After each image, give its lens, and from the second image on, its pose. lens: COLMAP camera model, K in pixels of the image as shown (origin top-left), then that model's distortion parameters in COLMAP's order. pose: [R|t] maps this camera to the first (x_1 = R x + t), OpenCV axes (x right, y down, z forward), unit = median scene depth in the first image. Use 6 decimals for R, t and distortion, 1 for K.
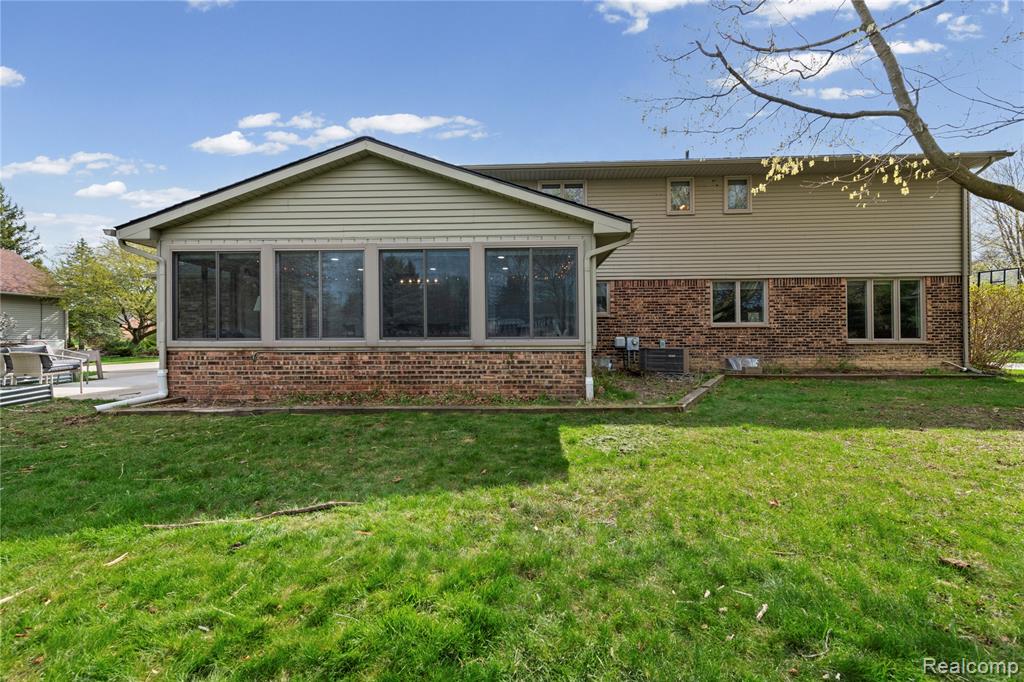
lens RADIAL K [[417.4, 0, 514.5], [0, 417.4, 338.9], [0, 0, 1]] dist [0.012246, -0.000505]
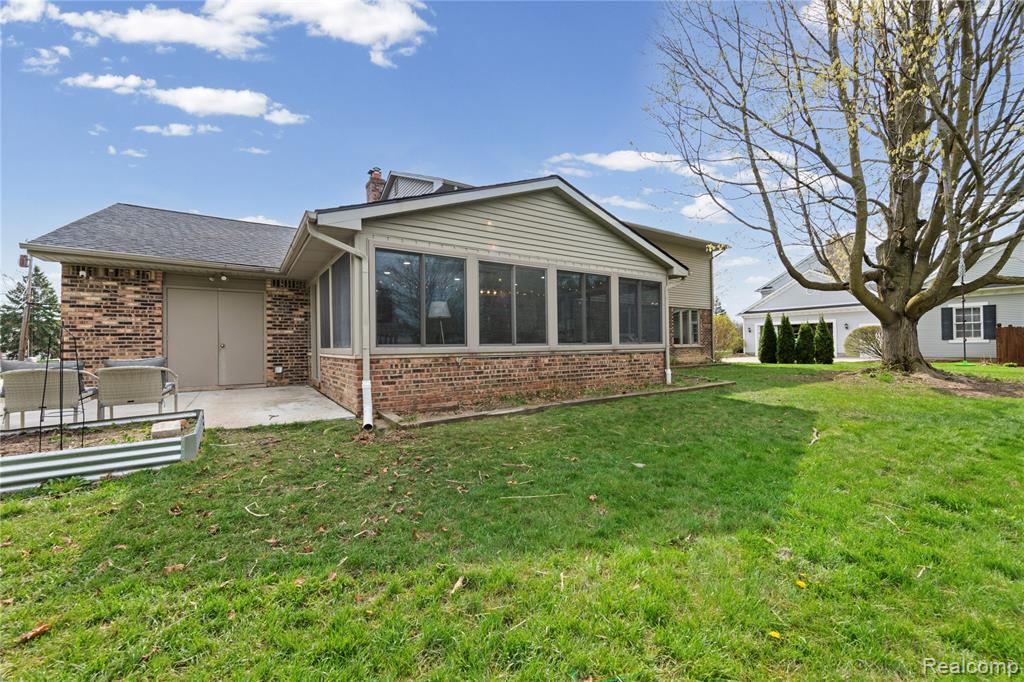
lens RADIAL K [[417.4, 0, 521.3], [0, 417.4, 345.5], [0, 0, 1]] dist [0.012246, -0.000505]
pose [[0.799968, -0.005632, 0.600016, -1.107556], [0.007127, 0.999975, -0.000117, 0.002367], [-0.600000, 0.004370, 0.799988, 0.106382]]
